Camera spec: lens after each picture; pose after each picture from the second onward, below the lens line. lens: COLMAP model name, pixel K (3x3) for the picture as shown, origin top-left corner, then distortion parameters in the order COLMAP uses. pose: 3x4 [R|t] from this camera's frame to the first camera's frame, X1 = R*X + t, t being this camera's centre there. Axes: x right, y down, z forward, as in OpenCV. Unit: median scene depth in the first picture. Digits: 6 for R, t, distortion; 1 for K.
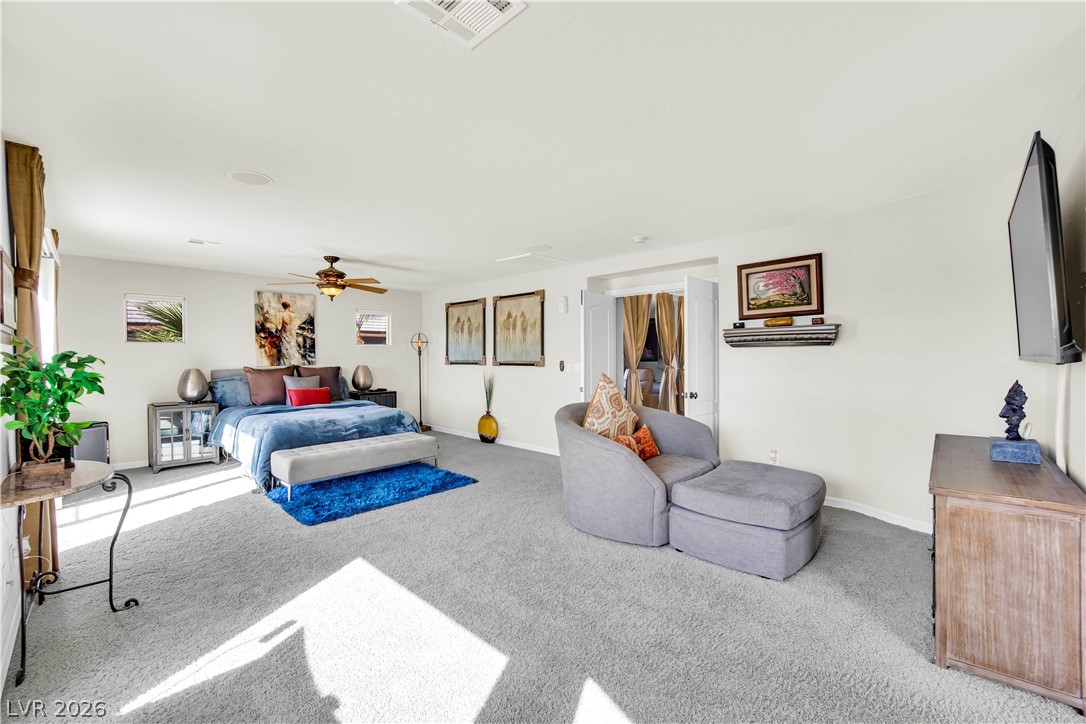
lens RADIAL K [[456.7, 0, 541.8], [0, 456.7, 355.6], [0, 0, 1]] dist [-0.003176, -0.000313]
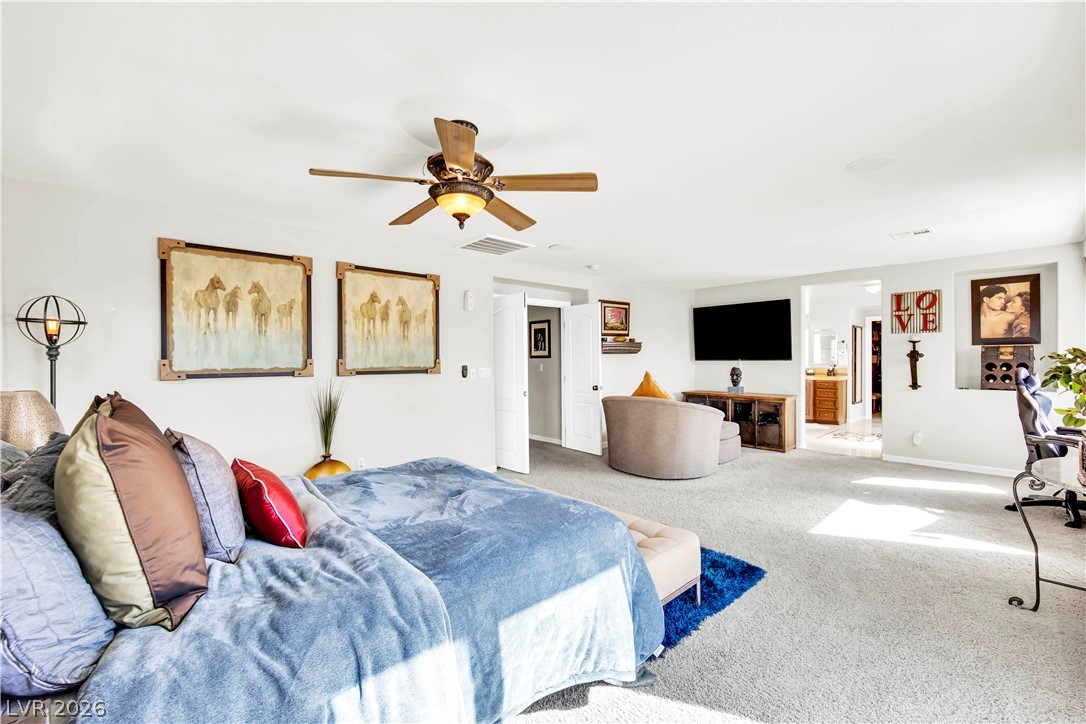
lens RADIAL K [[456.7, 0, 541.4], [0, 456.7, 361.9], [0, 0, 1]] dist [-0.003176, -0.000313]
pose [[0.065321, -0.001475, 0.997863, -0.708924], [0.004563, 0.999989, 0.001179, 0.004140], [-0.997854, 0.004477, 0.065327, 0.710704]]
